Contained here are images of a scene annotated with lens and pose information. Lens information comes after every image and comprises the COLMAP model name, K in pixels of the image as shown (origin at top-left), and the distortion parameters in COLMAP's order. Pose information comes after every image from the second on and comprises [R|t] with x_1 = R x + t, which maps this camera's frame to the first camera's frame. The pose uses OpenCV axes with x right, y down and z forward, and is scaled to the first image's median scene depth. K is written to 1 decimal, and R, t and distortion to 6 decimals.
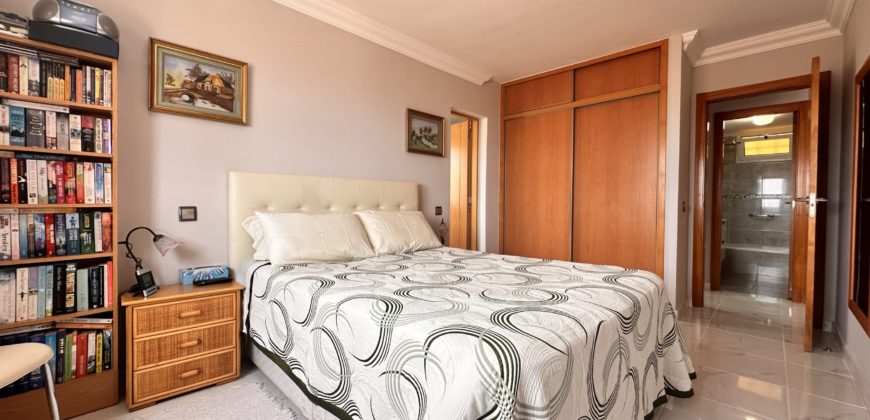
lens RADIAL K [[348.1, 0, 435.0], [0, 348.1, 210.0], [0, 0, 1]] dist [-0.004699, 0.000964]
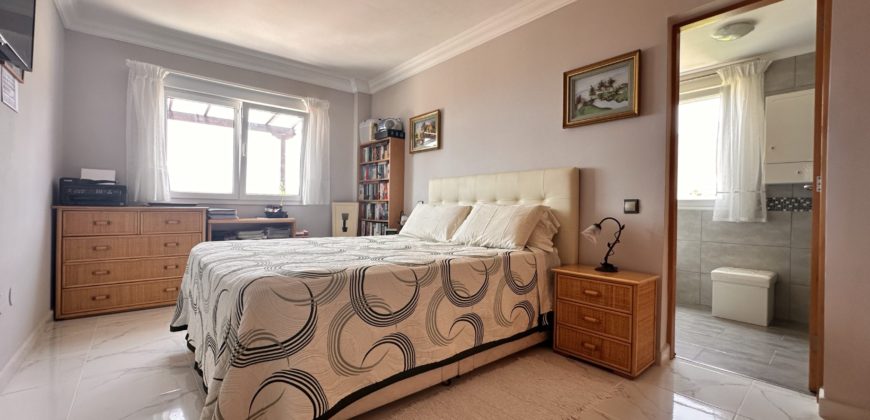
lens RADIAL K [[348.1, 0, 435.0], [0, 348.1, 210.0], [0, 0, 1]] dist [-0.004699, 0.000964]
pose [[-0.085564, 0.007740, -0.996303, 0.716749], [-0.024517, 0.999651, 0.009871, 0.011928], [0.996031, 0.025271, -0.085344, 0.787841]]
